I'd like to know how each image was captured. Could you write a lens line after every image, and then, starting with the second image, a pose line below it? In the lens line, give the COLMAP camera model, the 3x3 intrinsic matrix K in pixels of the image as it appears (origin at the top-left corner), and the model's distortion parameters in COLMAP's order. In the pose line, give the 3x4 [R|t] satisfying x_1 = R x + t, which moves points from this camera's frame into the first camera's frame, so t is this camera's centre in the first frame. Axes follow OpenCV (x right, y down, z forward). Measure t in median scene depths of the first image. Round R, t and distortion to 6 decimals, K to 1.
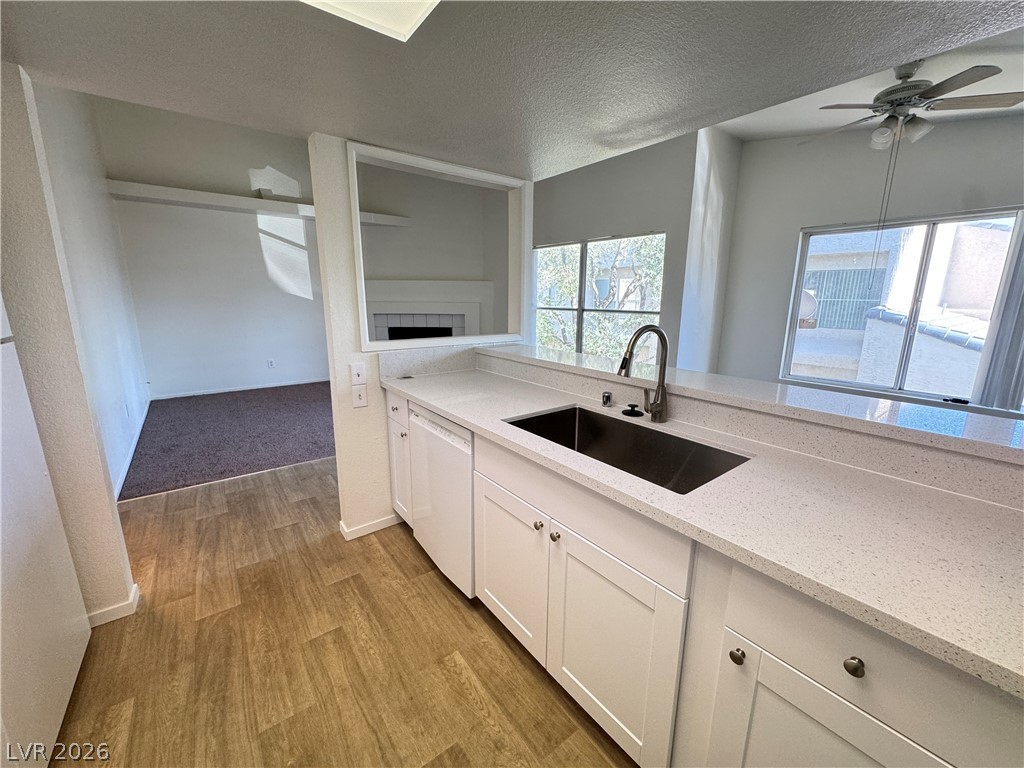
lens RADIAL K [[409.5, 0, 511.8], [0, 409.5, 382.4], [0, 0, 1]] dist [-0.002742, 0.000324]
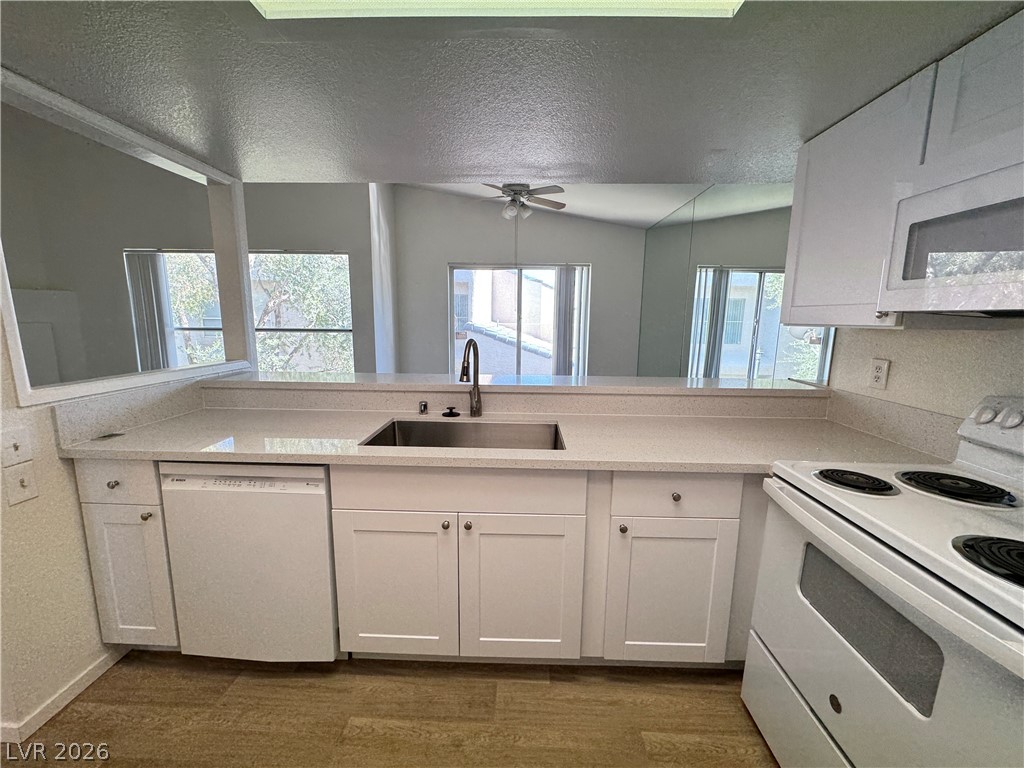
lens RADIAL K [[409.5, 0, 515.2], [0, 409.5, 382.2], [0, 0, 1]] dist [-0.002742, 0.000324]
pose [[0.632382, -0.122645, 0.764886, -0.344438], [0.154289, 0.987546, 0.030787, -0.017338], [-0.759136, 0.098544, 0.643429, 0.069766]]
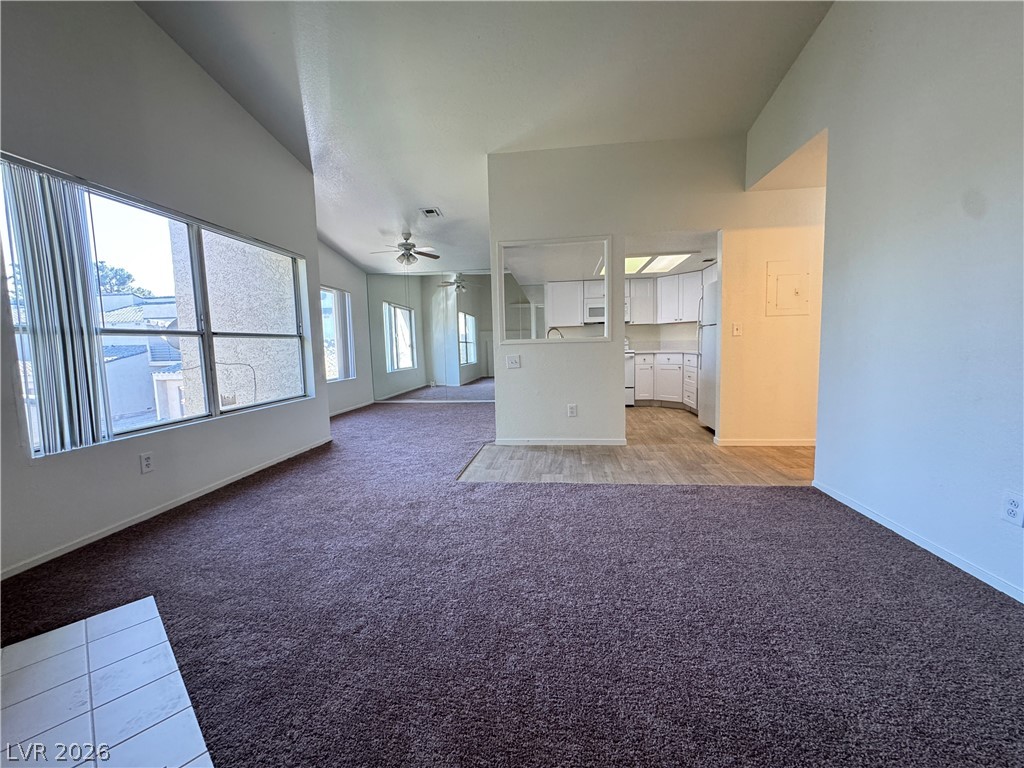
lens RADIAL K [[409.5, 0, 513.5], [0, 409.5, 383.2], [0, 0, 1]] dist [-0.002742, 0.000324]
pose [[-0.723052, -0.052367, 0.688806, -1.325230], [0.164410, 0.955425, 0.245221, -0.412504], [-0.670944, 0.290554, -0.682212, 2.564153]]
